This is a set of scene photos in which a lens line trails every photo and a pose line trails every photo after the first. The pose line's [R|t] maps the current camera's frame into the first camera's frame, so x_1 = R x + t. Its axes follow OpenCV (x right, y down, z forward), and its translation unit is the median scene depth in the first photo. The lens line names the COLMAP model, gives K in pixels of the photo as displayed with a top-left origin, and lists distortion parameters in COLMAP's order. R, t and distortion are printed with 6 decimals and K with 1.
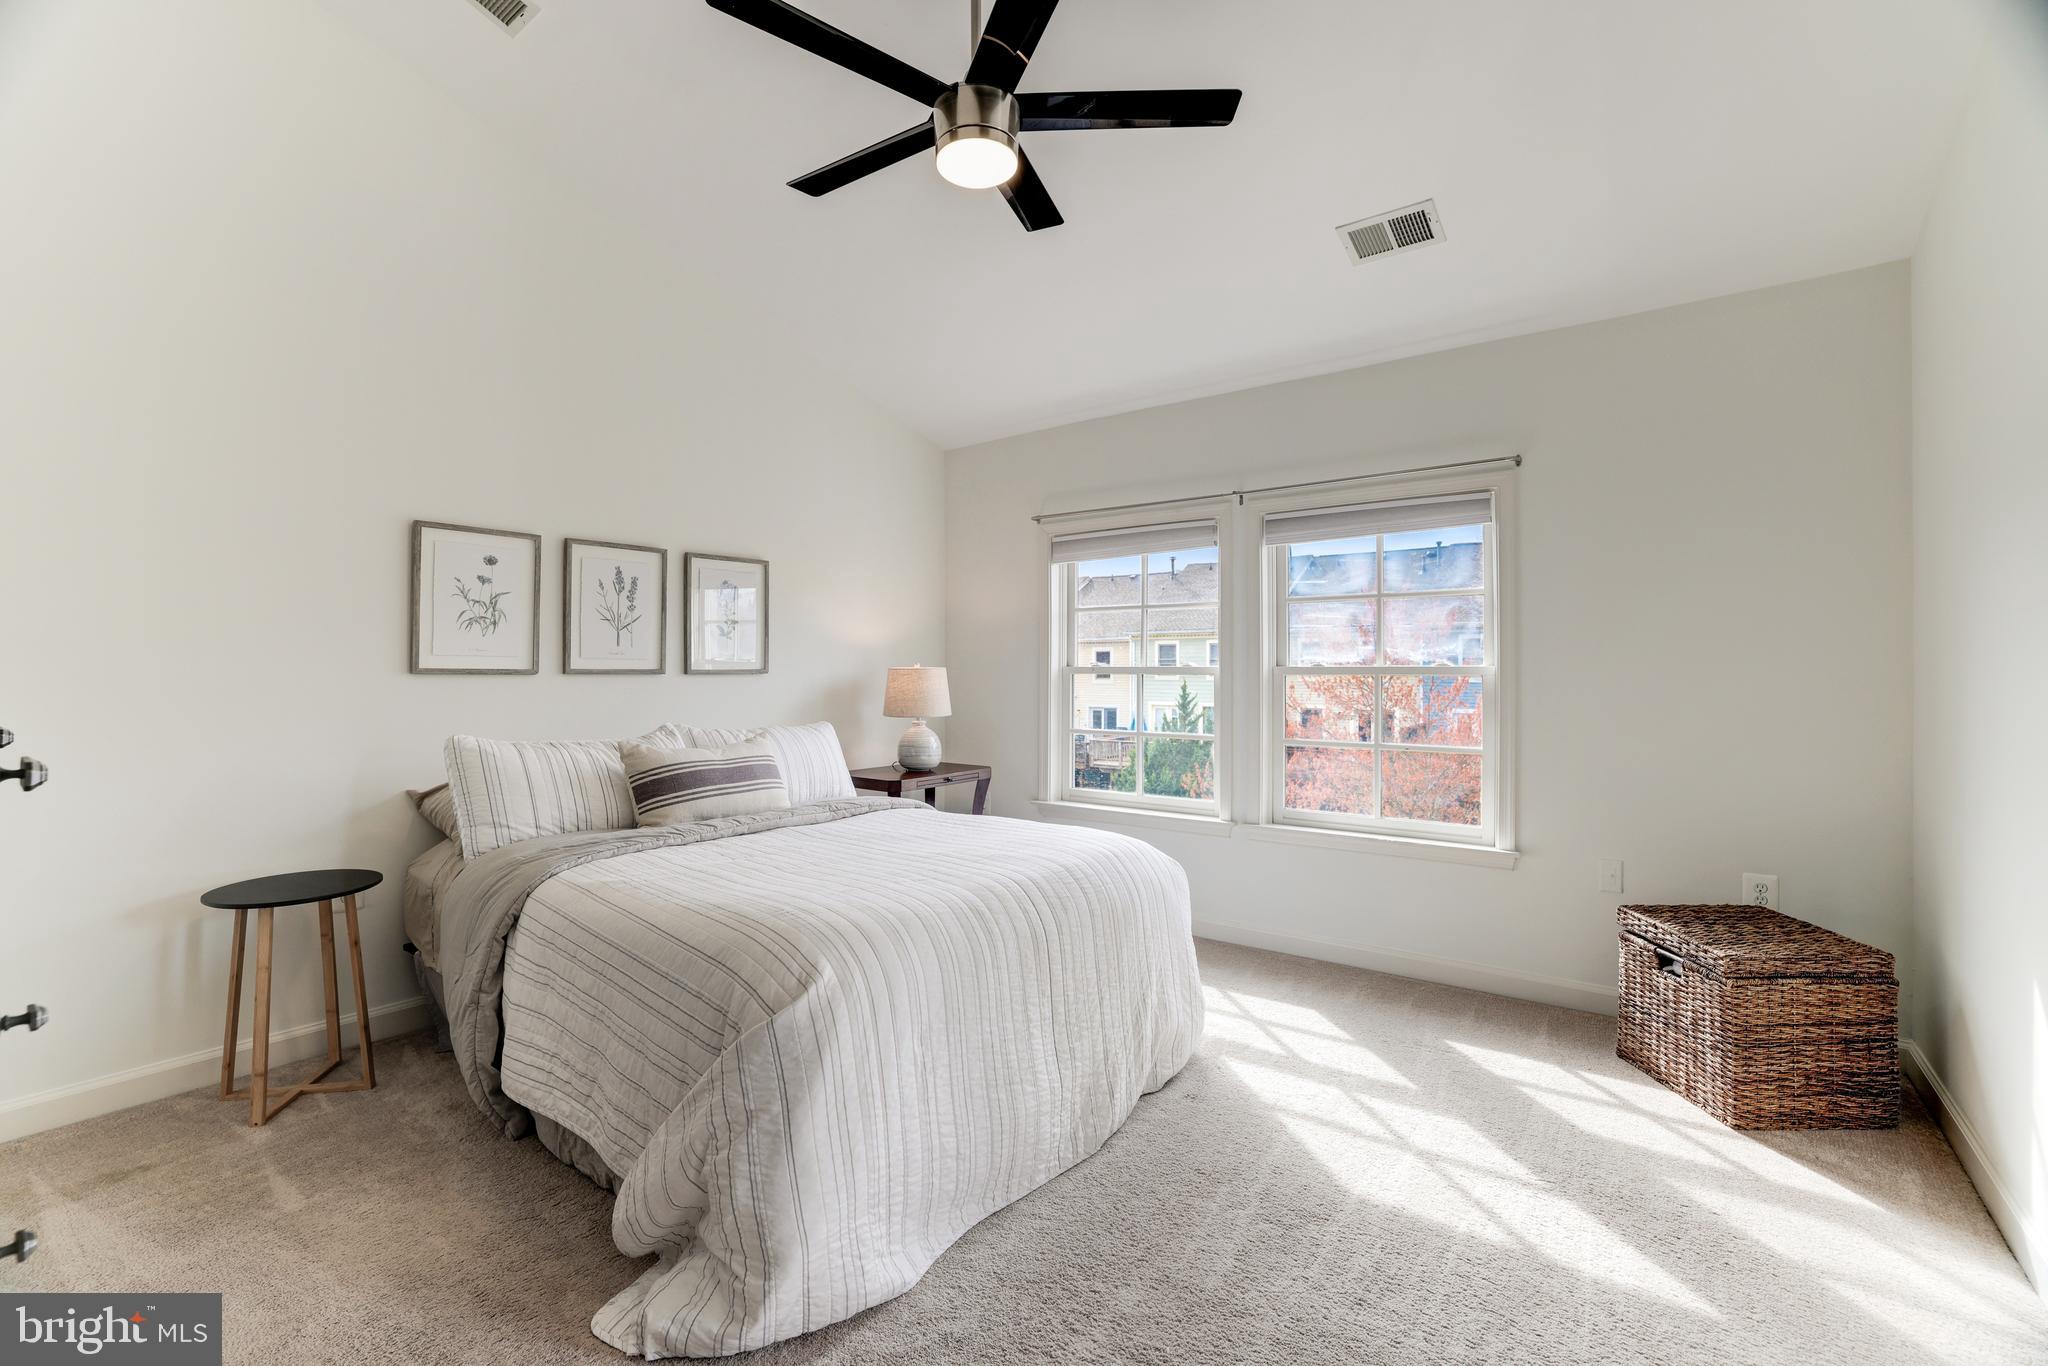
lens RADIAL K [[877.8, 0, 1019.5], [0, 877.8, 670.5], [0, 0, 1]] dist [-0.052842, 0.018117]
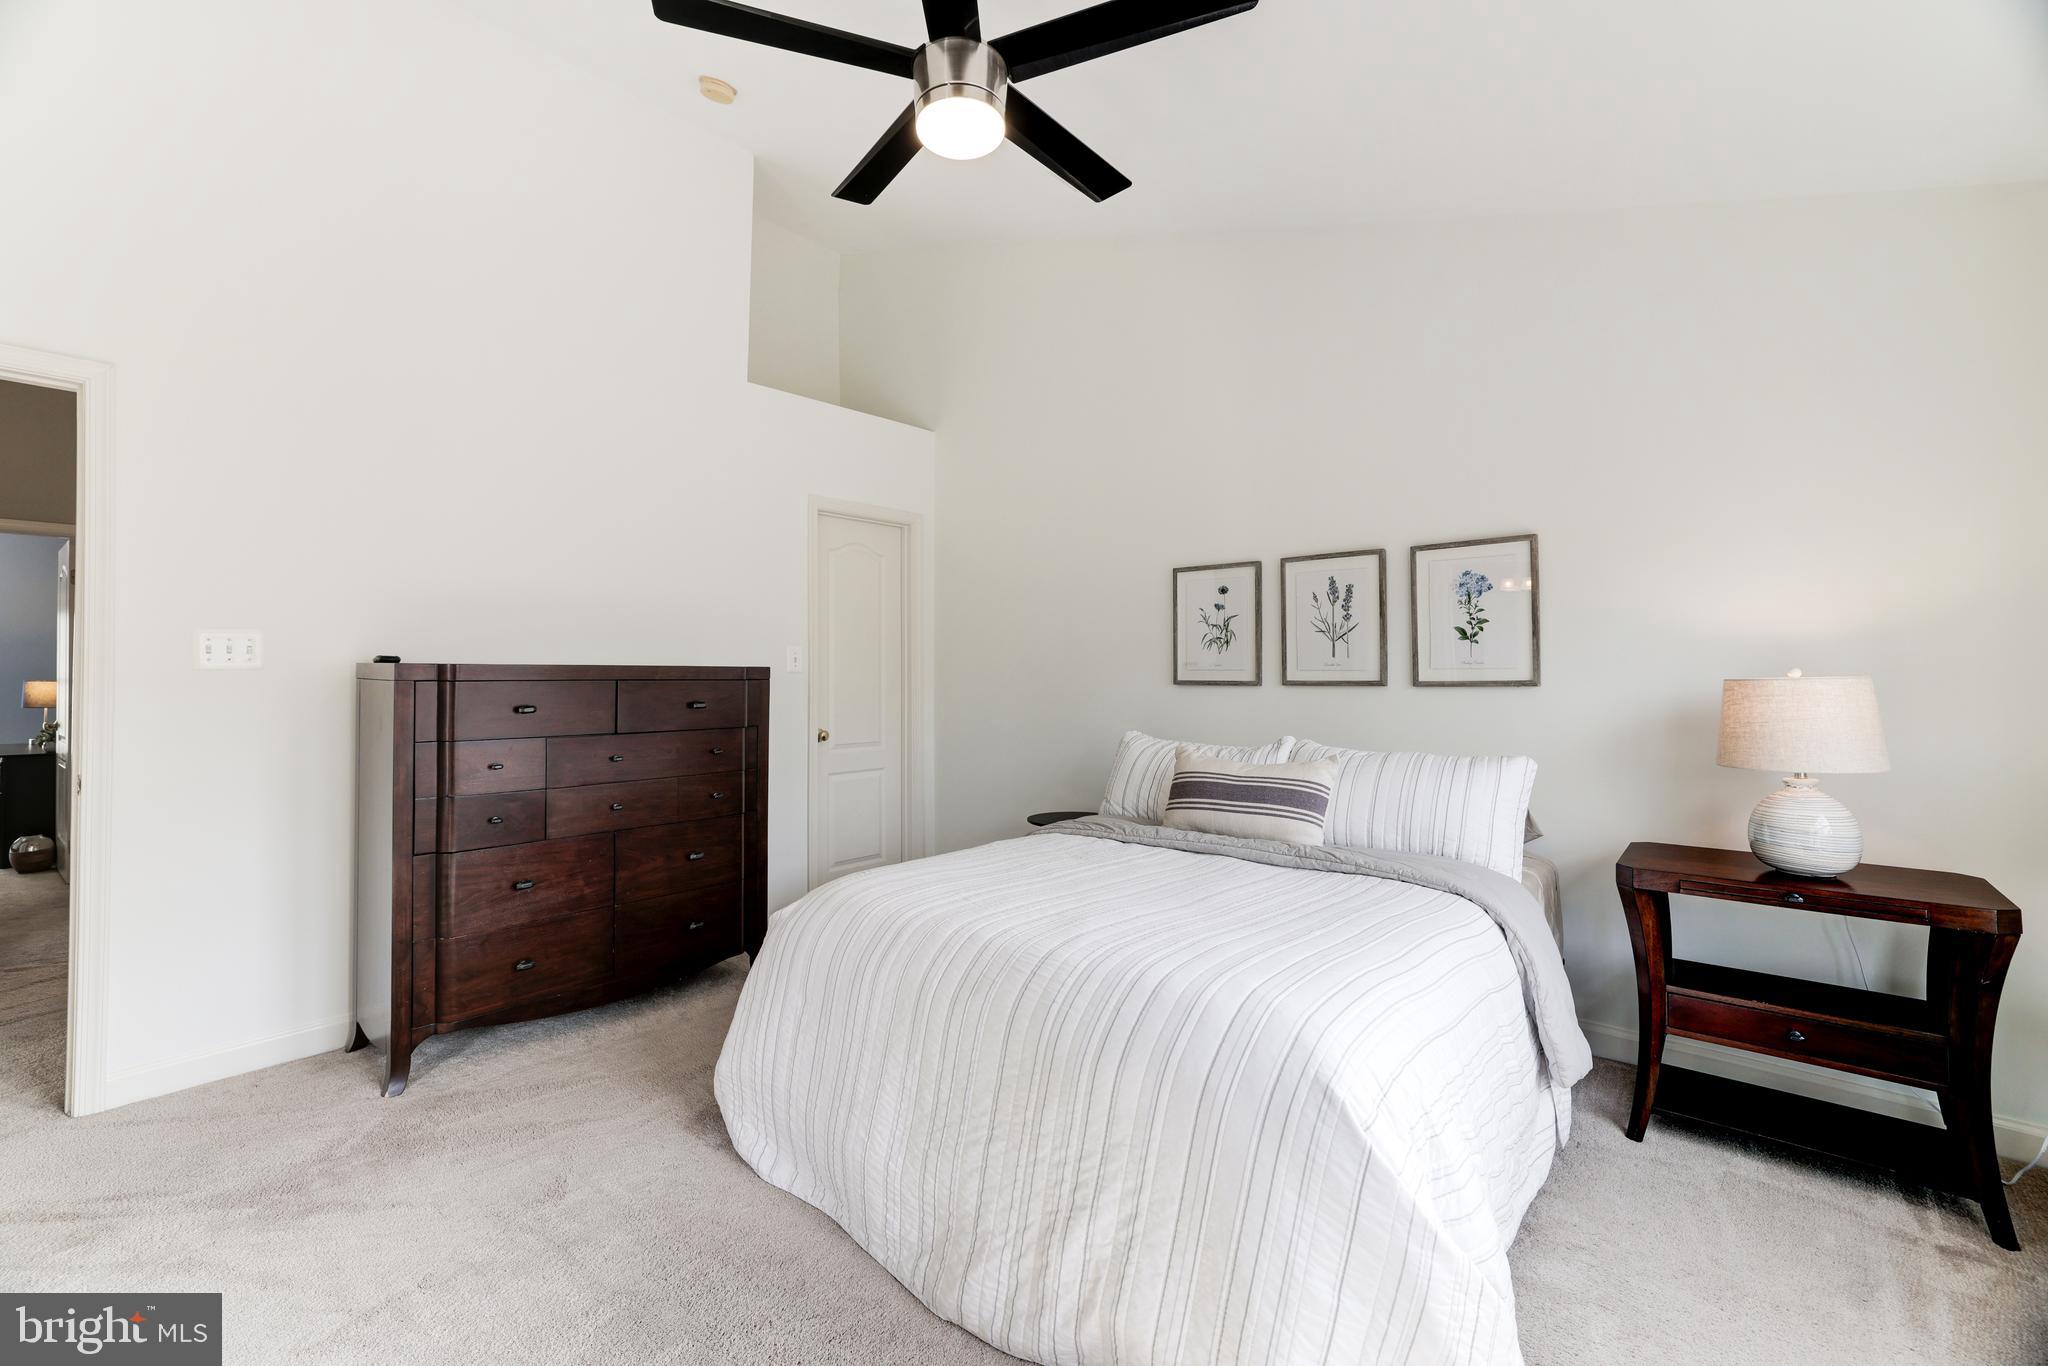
lens RADIAL K [[863.2, 0, 1024.6], [0, 863.2, 674.5], [0, 0, 1]] dist [-0.032737, 0.025167]
pose [[-0.060295, -0.007751, -0.998151, 0.581687], [0.000404, 0.999970, -0.007790, -0.001258], [0.998181, -0.000873, -0.060290, 0.777968]]
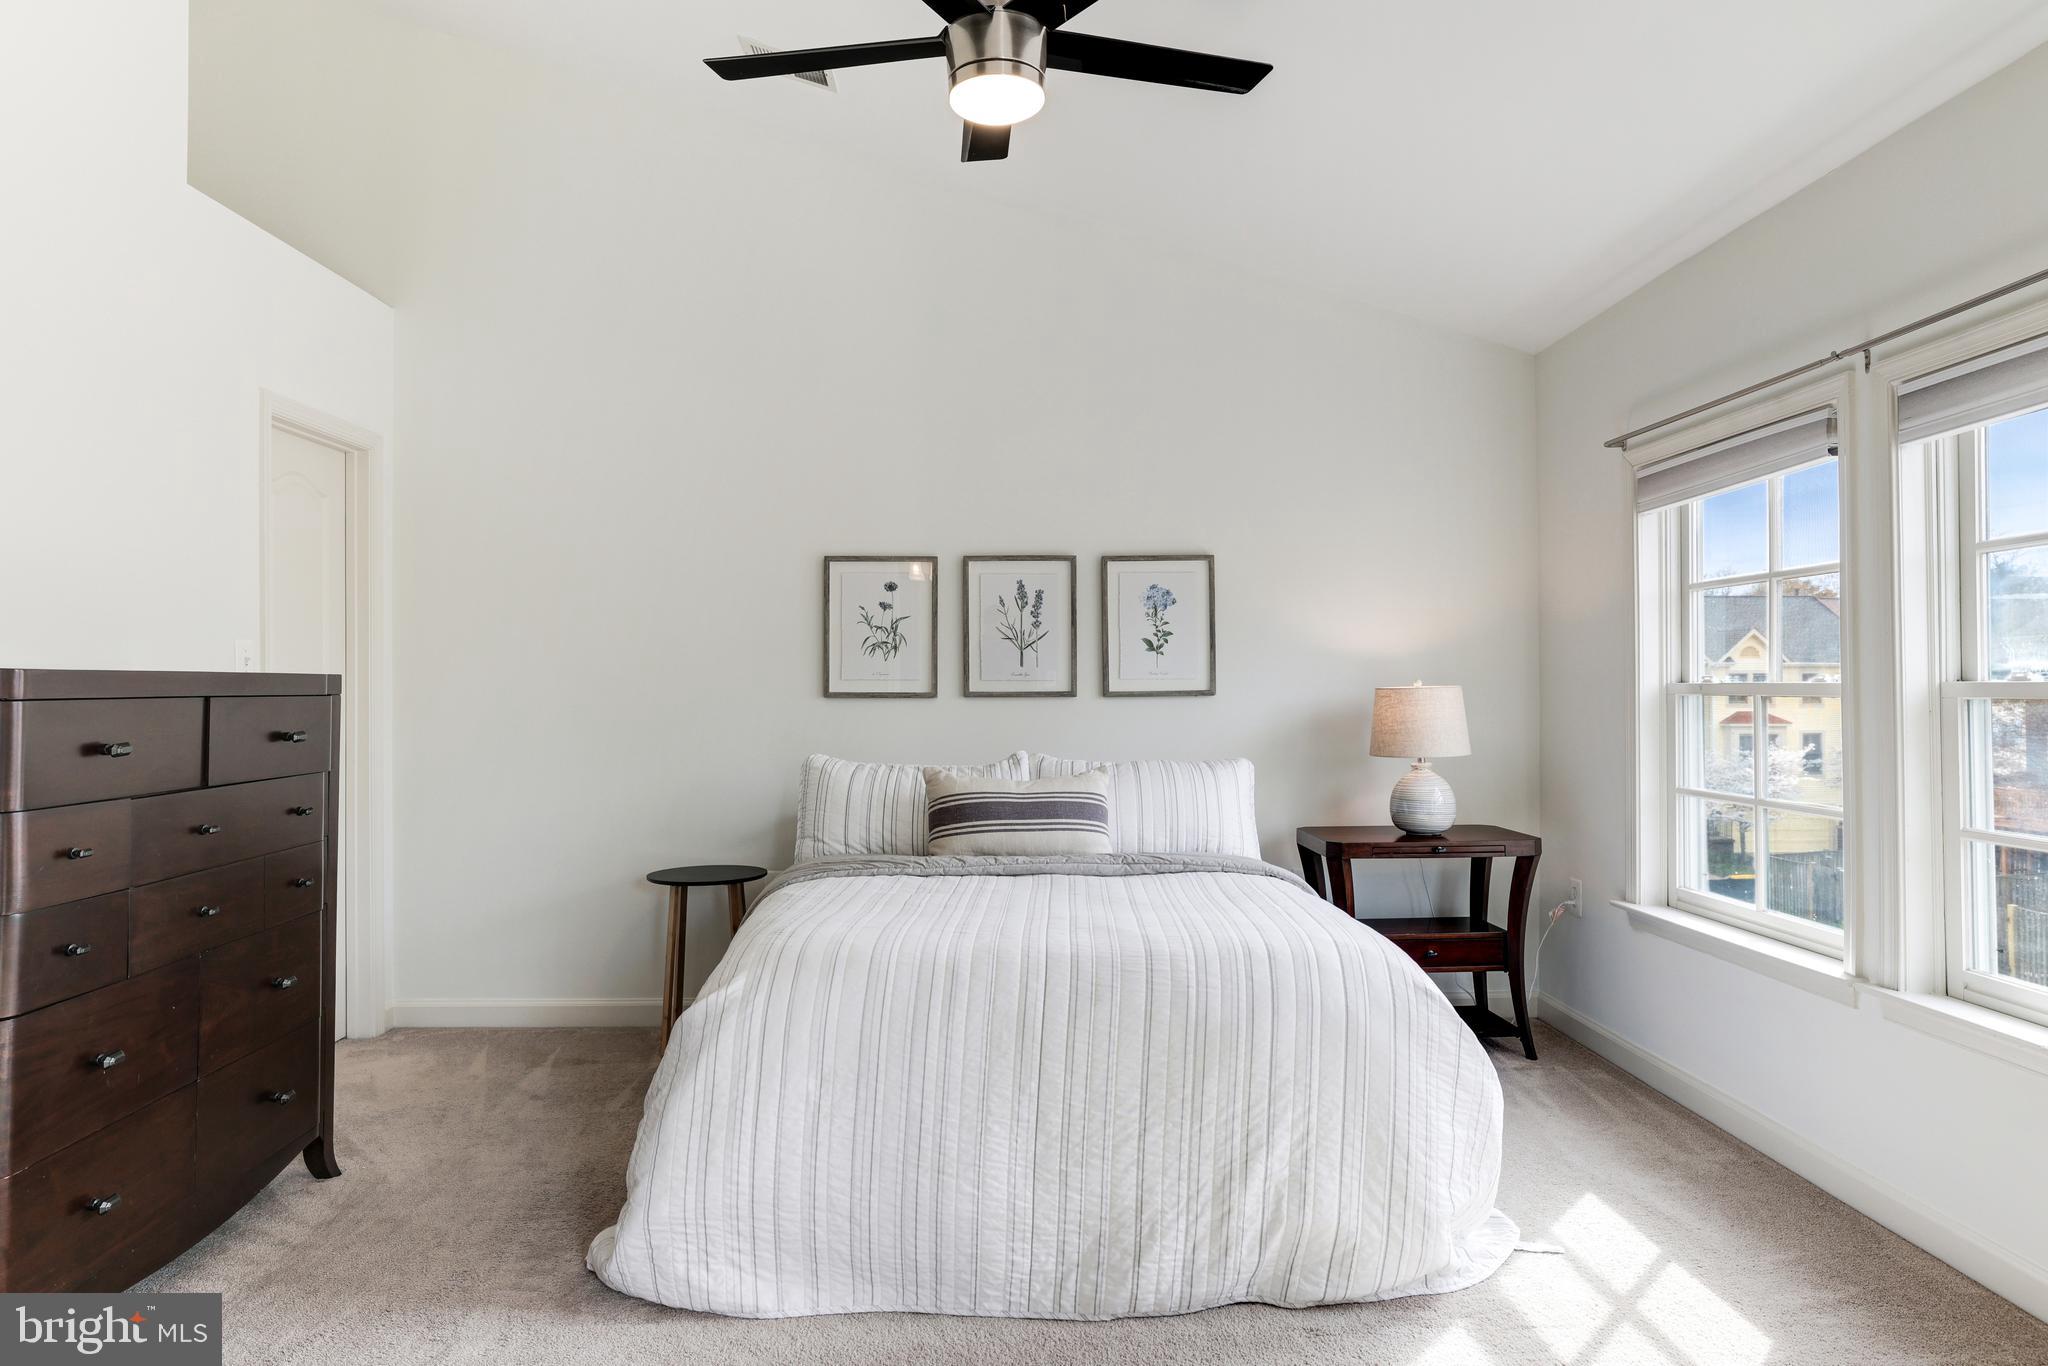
lens RADIAL K [[1266.0, 0, 1018.6], [0, 1266.0, 688.3], [0, 0, 1]] dist [-0.032447, 0.048925]
pose [[0.628275, -0.005449, -0.777972, 0.636694], [0.007044, 0.999974, -0.001315, -0.003535], [0.777959, -0.004654, 0.628297, 0.168117]]
